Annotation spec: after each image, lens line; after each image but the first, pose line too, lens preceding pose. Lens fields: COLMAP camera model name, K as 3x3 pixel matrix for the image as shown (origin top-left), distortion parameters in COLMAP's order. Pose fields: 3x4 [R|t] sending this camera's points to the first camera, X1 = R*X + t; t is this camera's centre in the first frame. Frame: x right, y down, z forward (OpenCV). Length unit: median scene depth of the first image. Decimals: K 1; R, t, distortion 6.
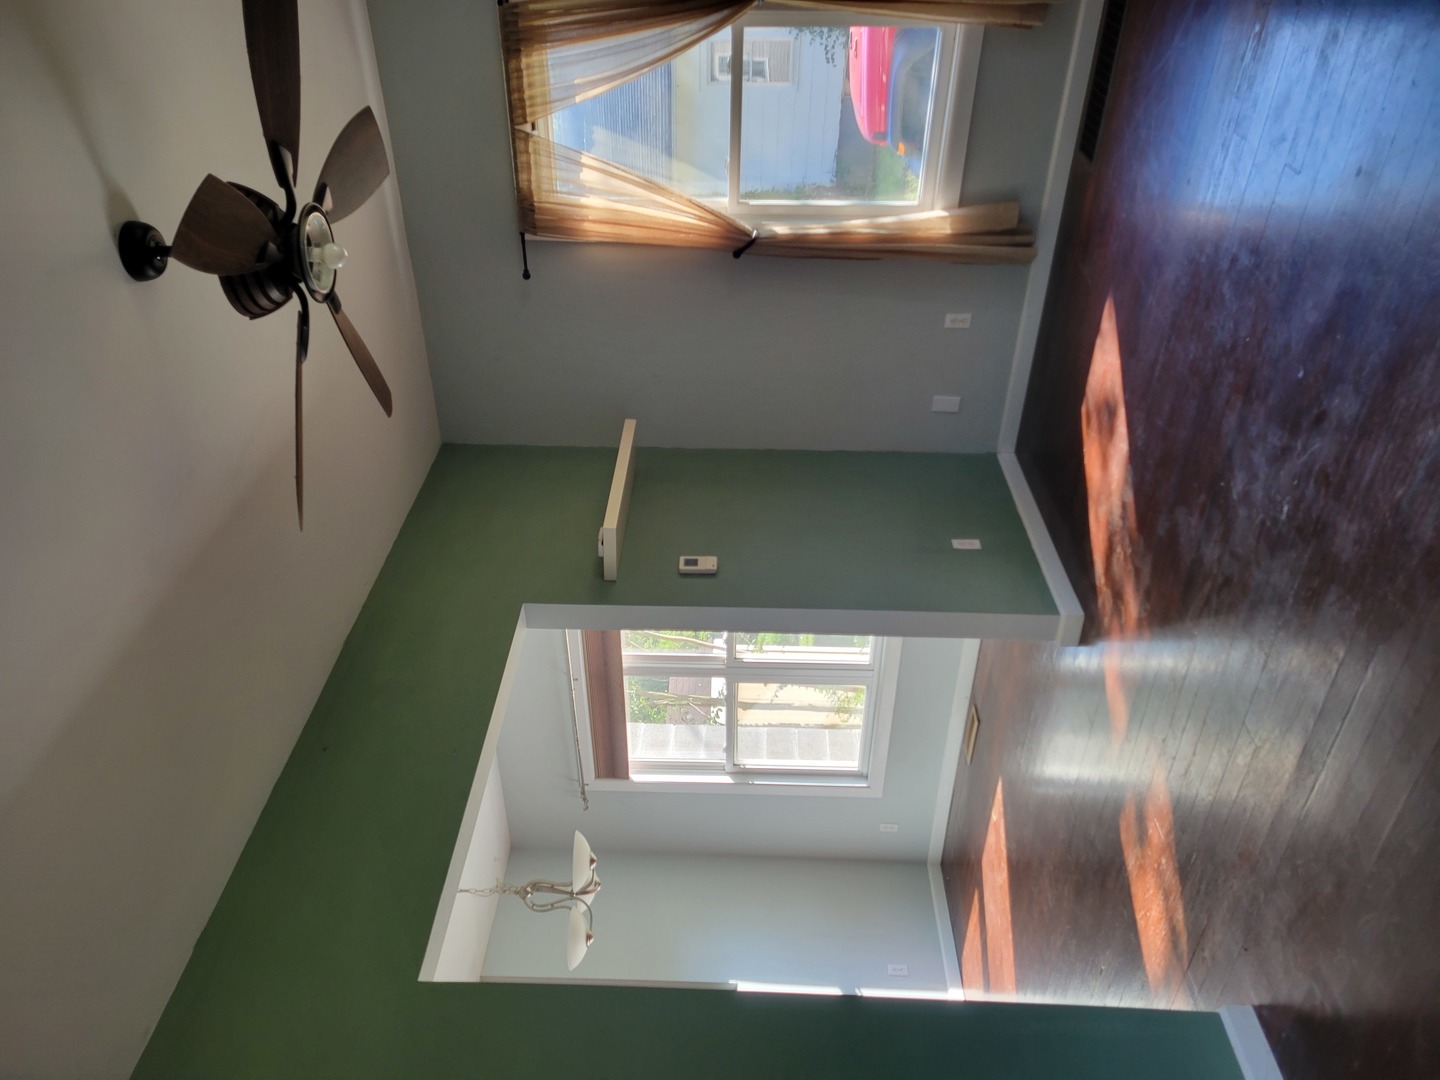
lens RADIAL K [[1073.2, 0, 717.1], [0, 1073.2, 521.2], [0, 0, 1]] dist [0.058994, 0.000454]
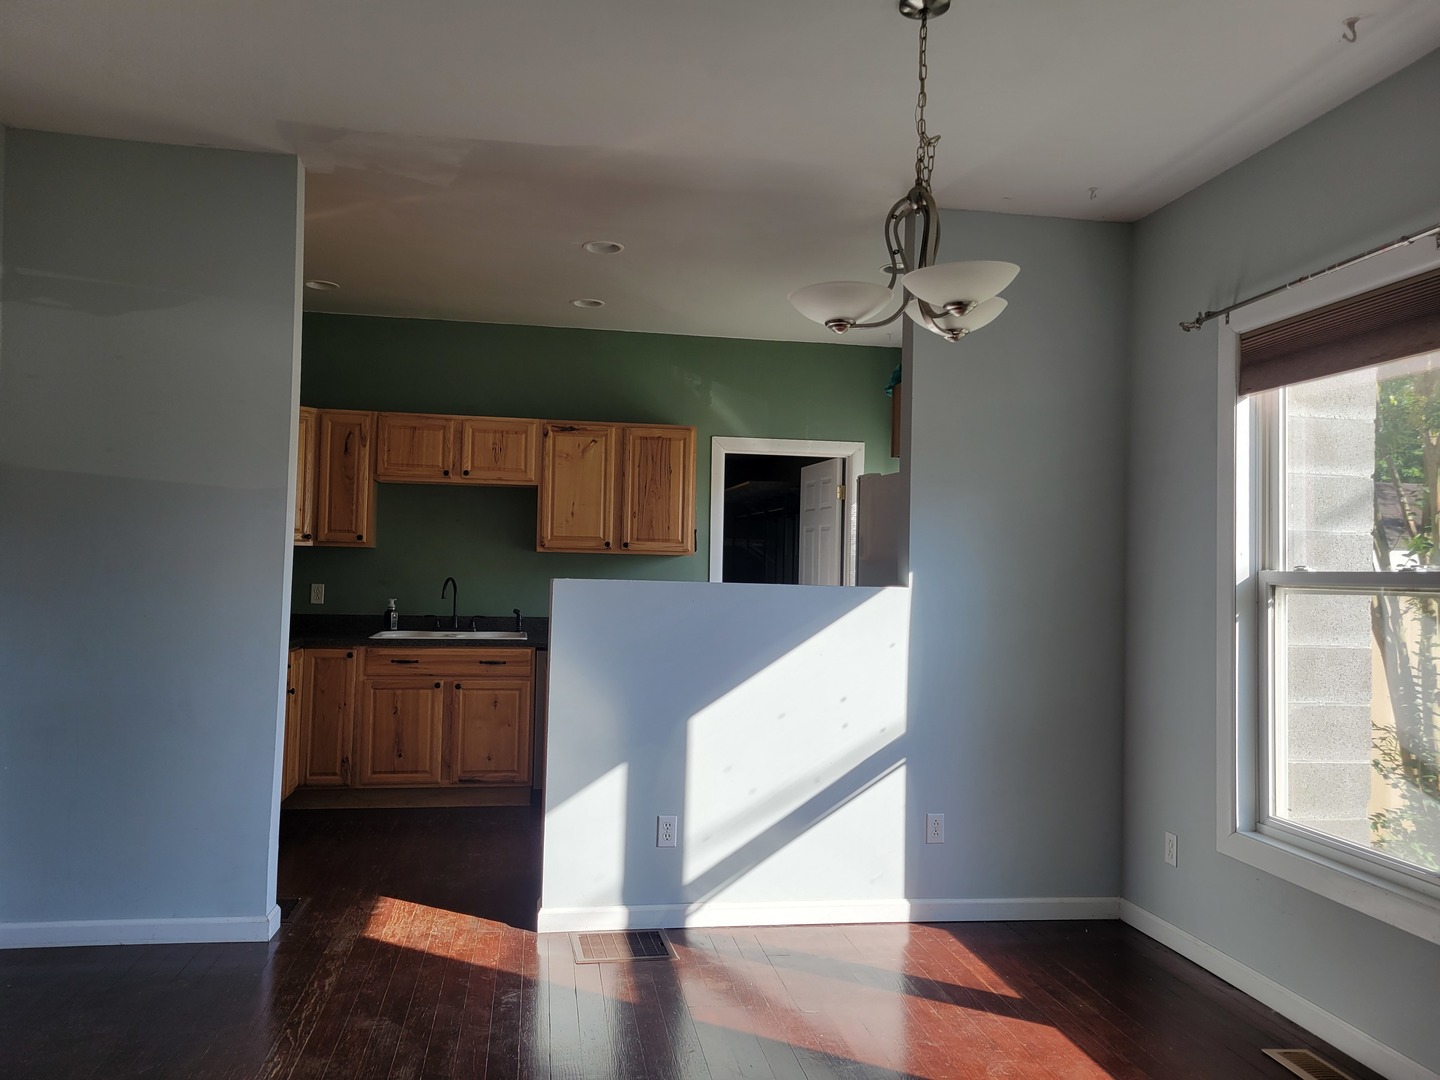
lens RADIAL K [[1073.2, 0, 717.1], [0, 1073.2, 521.2], [0, 0, 1]] dist [0.058994, 0.000454]
pose [[-0.001144, 0.999338, -0.036359, 0.003485], [-0.681554, 0.025827, 0.731312, 0.015121], [0.731767, 0.025617, 0.681074, 0.420114]]
